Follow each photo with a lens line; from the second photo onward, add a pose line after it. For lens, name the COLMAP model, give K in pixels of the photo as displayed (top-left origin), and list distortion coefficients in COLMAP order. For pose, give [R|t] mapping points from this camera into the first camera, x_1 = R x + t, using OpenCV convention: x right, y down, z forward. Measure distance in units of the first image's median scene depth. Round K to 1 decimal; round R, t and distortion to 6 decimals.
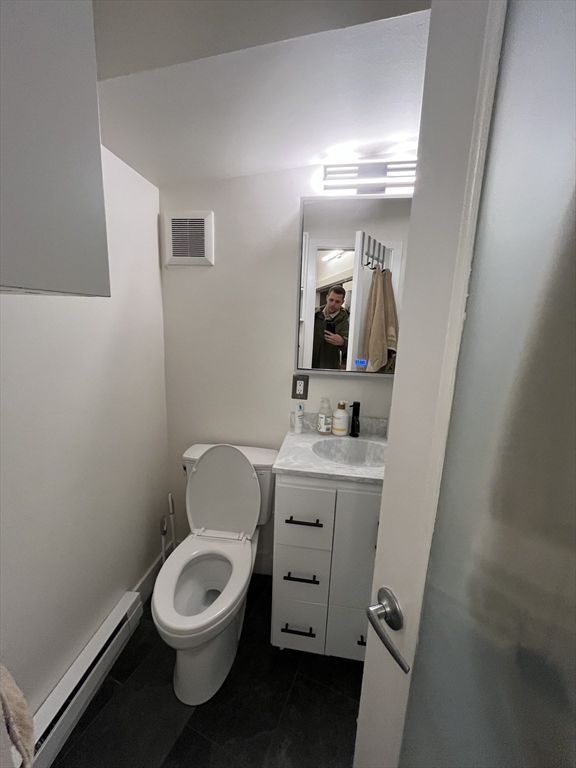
lens RADIAL K [[311.2, 0, 288.0], [0, 311.2, 384.0], [0, 0, 1]] dist [-0.001960, 0.000124]
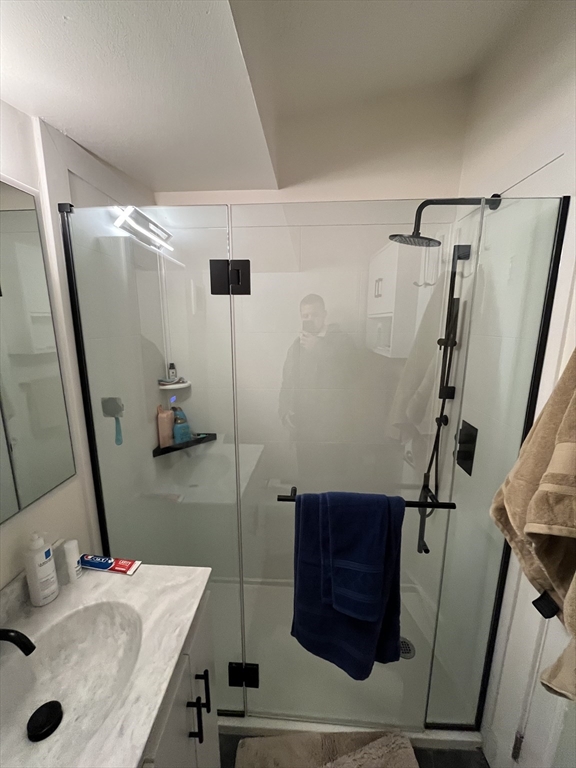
lens RADIAL K [[311.2, 0, 288.0], [0, 311.2, 384.0], [0, 0, 1]] dist [-0.001960, 0.000124]
pose [[-0.086433, -0.231390, 0.969014, -0.170014], [0.193771, 0.950174, 0.244175, -0.262672], [-0.977232, 0.208872, -0.037290, 0.527446]]
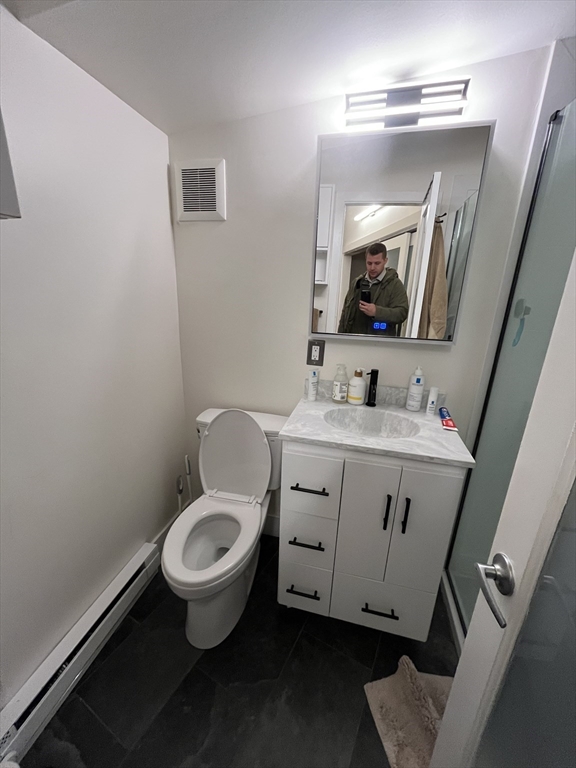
lens RADIAL K [[311.2, 0, 288.0], [0, 311.2, 384.0], [0, 0, 1]] dist [-0.001960, 0.000124]
pose [[0.994870, 0.027651, -0.097305, 0.054712], [-0.018287, 0.995228, 0.095844, 0.016725], [0.099491, -0.093573, 0.990629, 0.045561]]
